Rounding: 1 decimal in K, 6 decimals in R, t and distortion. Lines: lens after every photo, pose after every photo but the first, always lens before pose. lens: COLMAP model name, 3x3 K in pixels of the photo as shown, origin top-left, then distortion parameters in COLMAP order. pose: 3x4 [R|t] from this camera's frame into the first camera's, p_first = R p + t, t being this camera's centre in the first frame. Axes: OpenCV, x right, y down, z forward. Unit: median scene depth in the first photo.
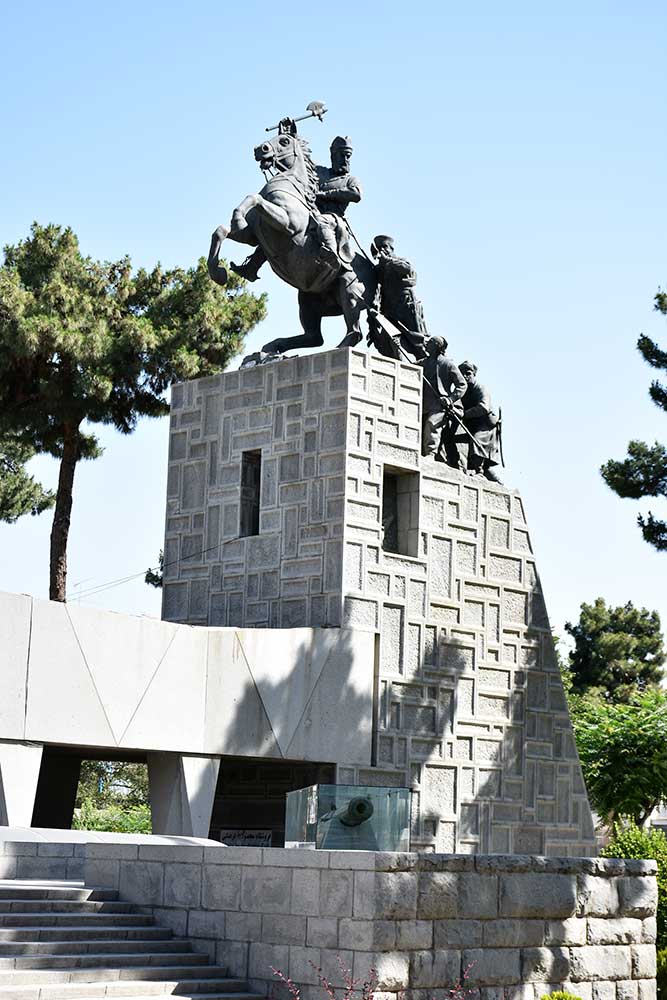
lens RADIAL K [[2024.3, 0, 372.6], [0, 2024.3, 501.7], [0, 0, 1]] dist [-0.018156, -0.156416]
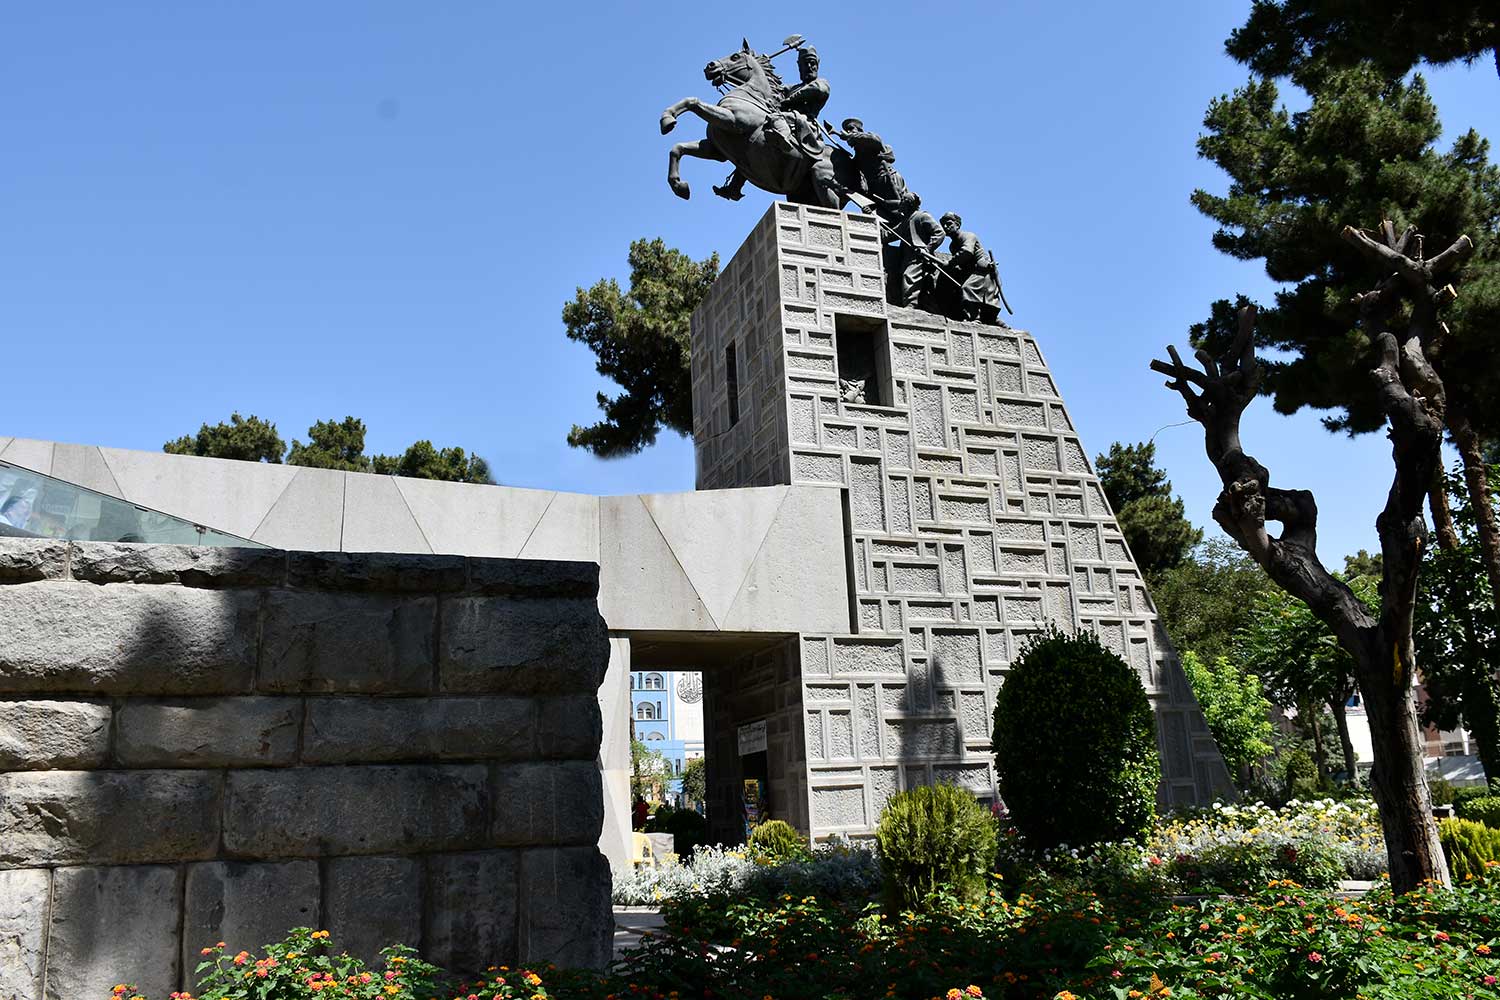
lens RADIAL K [[1153.1, 0, 746.4], [0, 1153.1, 508.3], [0, 0, 1]] dist [-0.019524, -0.000580]
pose [[0.891468, -0.180830, -0.415434, 0.166534], [0.142466, 0.982271, -0.121849, 0.123052], [0.430102, 0.049439, 0.901425, 0.487786]]
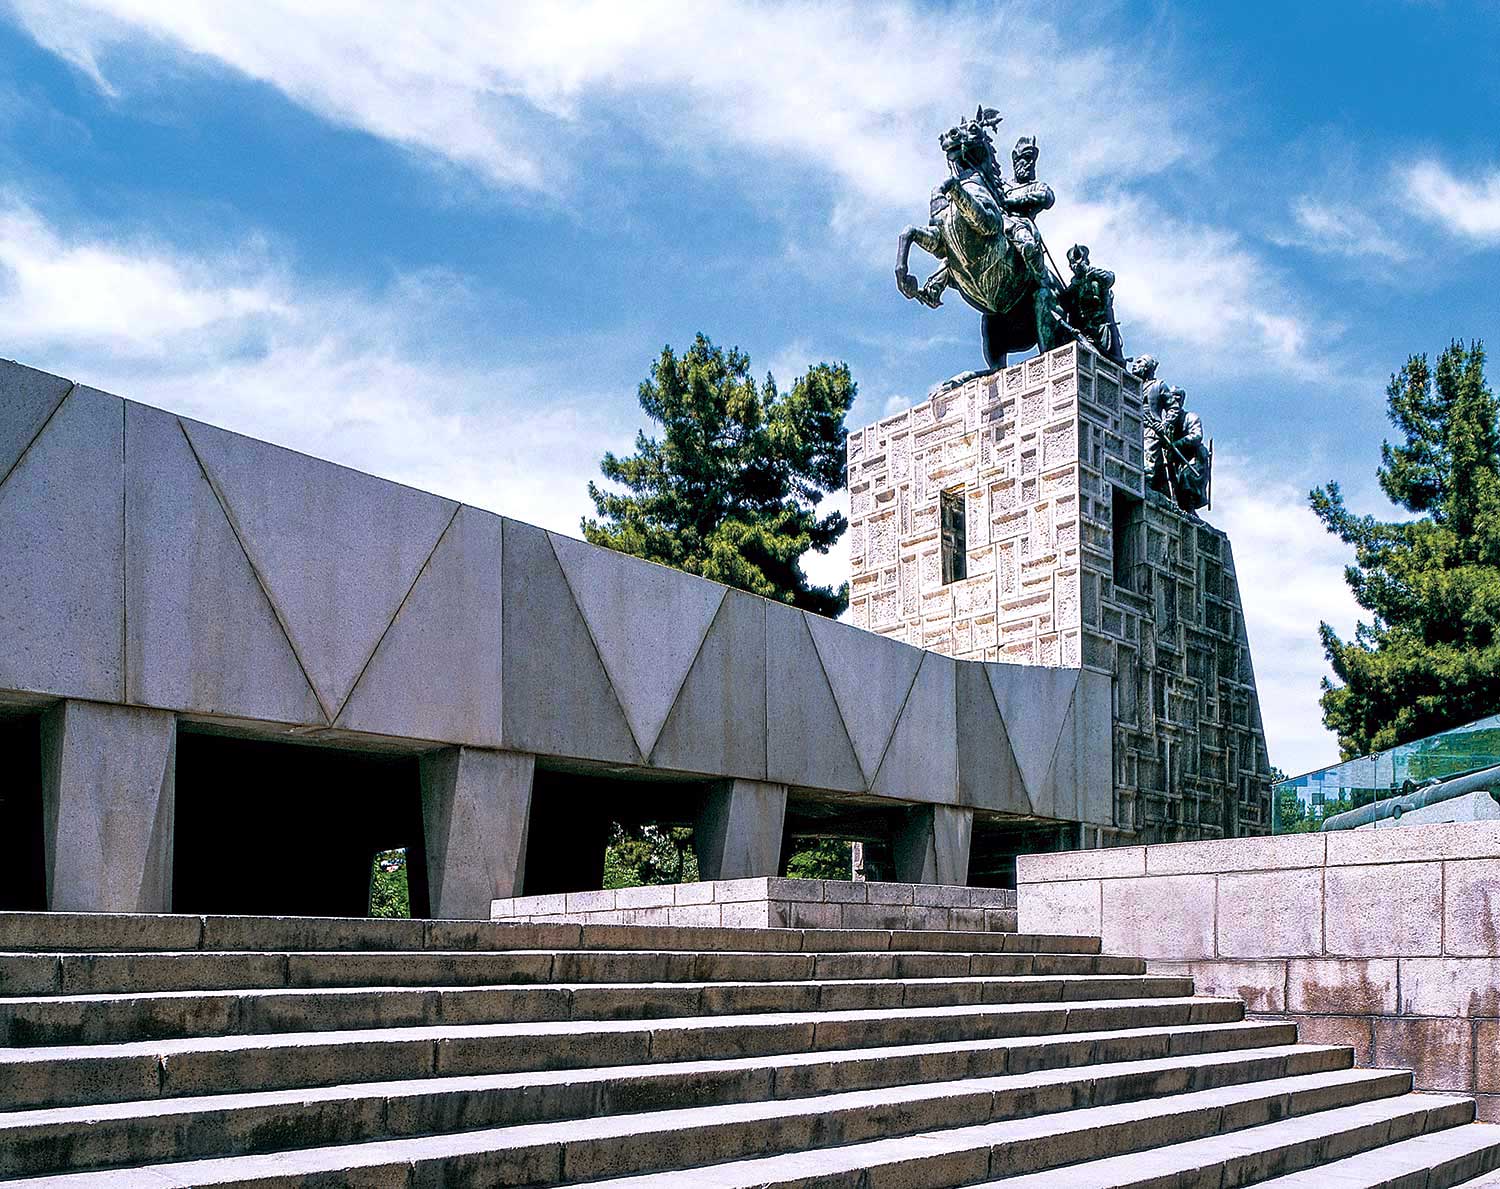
lens RADIAL K [[1288.3, 0, 754.9], [0, 1288.3, 1014.6], [0, 0, 1]] dist [-0.102355, 0.069756]
pose [[0.997263, -0.031723, -0.066777, -0.115200], [0.044924, 0.977397, 0.206582, 0.082607], [0.058715, -0.209016, 0.976148, 0.391147]]
